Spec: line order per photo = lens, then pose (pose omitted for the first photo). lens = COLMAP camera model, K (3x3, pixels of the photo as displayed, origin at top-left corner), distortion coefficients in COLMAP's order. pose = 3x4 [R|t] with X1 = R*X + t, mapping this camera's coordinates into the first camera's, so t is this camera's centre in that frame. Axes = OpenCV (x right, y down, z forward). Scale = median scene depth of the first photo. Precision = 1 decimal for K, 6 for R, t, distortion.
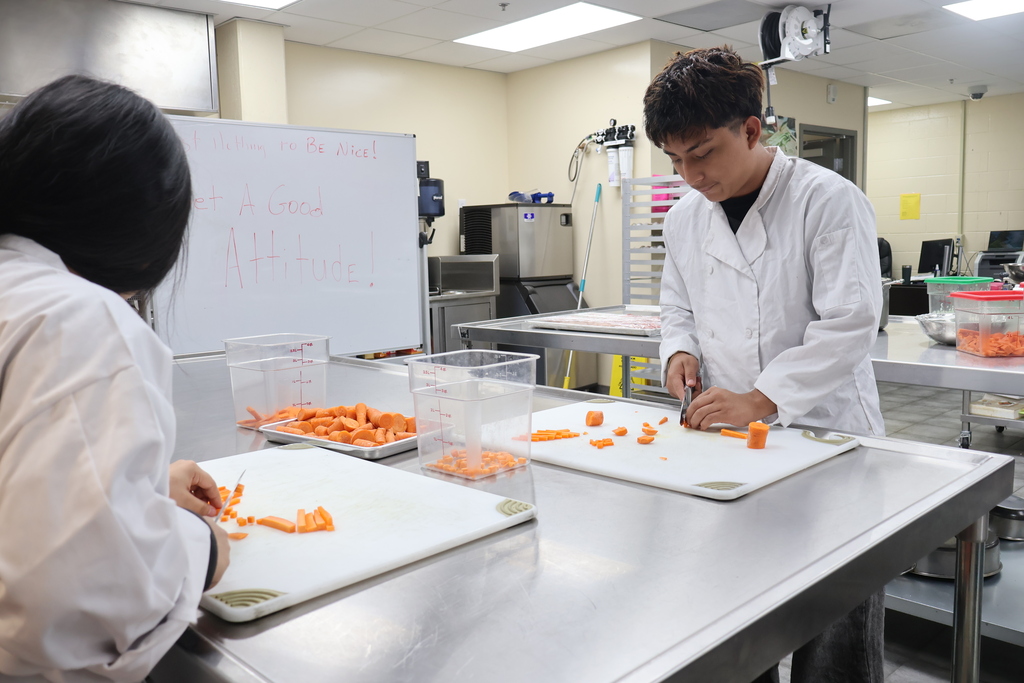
lens RADIAL K [[859.9, 0, 514.3], [0, 859.9, 341.1], [0, 0, 1]] dist [-0.001000, -0.001831]
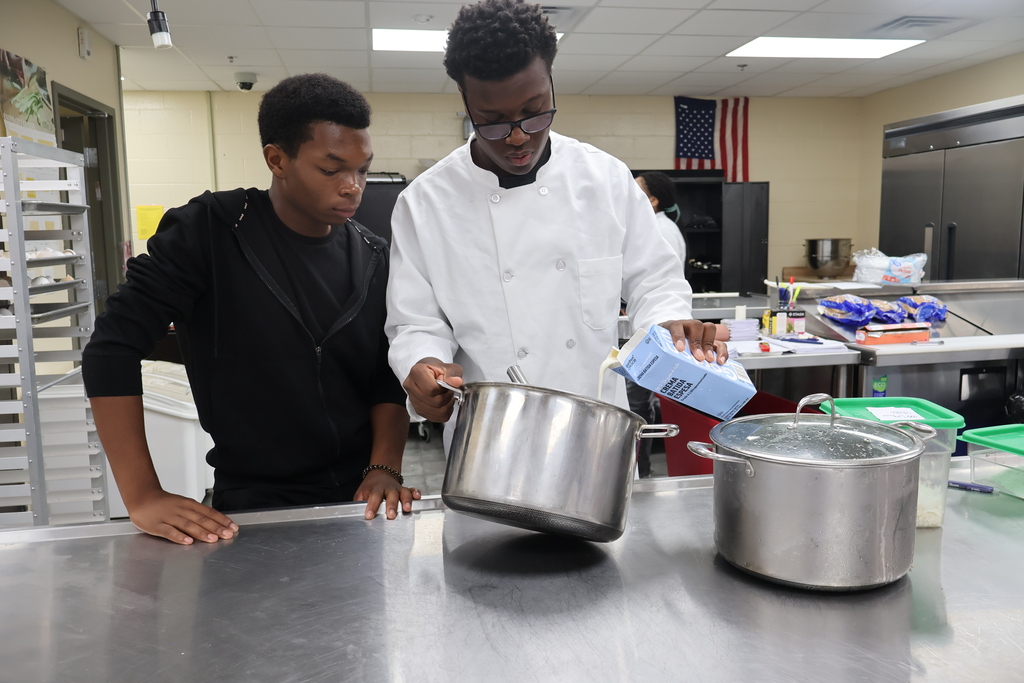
lens RADIAL K [[859.9, 0, 511.1], [0, 859.9, 344.9], [0, 0, 1]] dist [-0.001000, -0.001831]
pose [[0.549114, -0.089607, 0.830930, -0.004790], [0.097306, 0.994328, 0.042924, -0.074498], [-0.830063, 0.057284, 0.554719, 0.470837]]
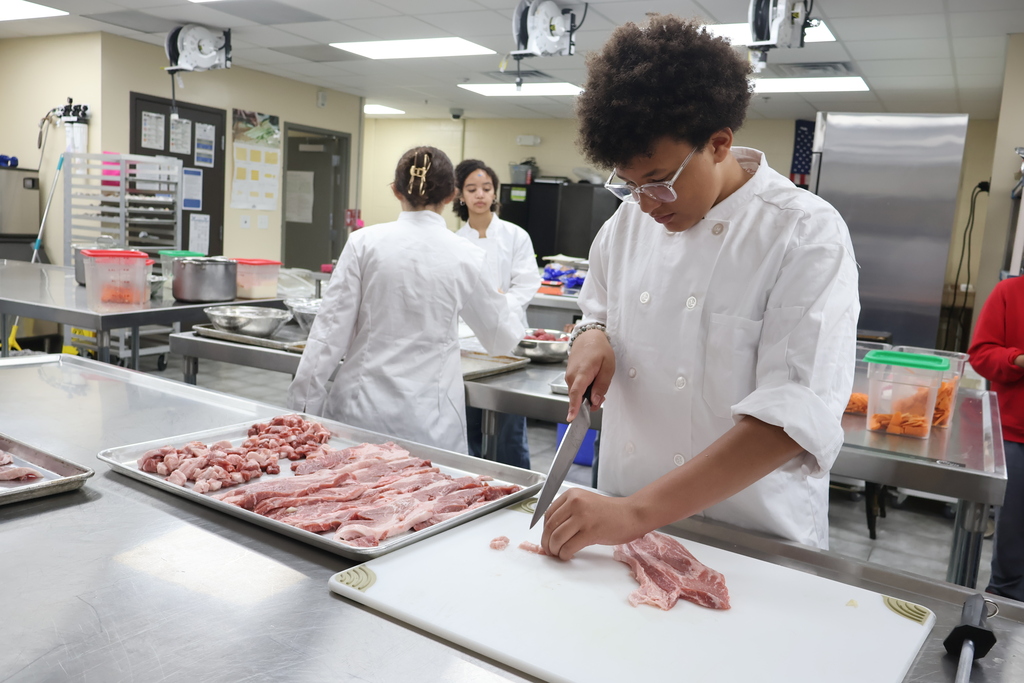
lens RADIAL K [[859.9, 0, 511.8], [0, 859.9, 342.6], [0, 0, 1]] dist [-0.001000, -0.001831]
pose [[0.947546, 0.046015, 0.316290, 0.305378], [-0.056101, 0.998164, 0.022852, 0.001231], [-0.314658, -0.039398, 0.948387, -0.236381]]
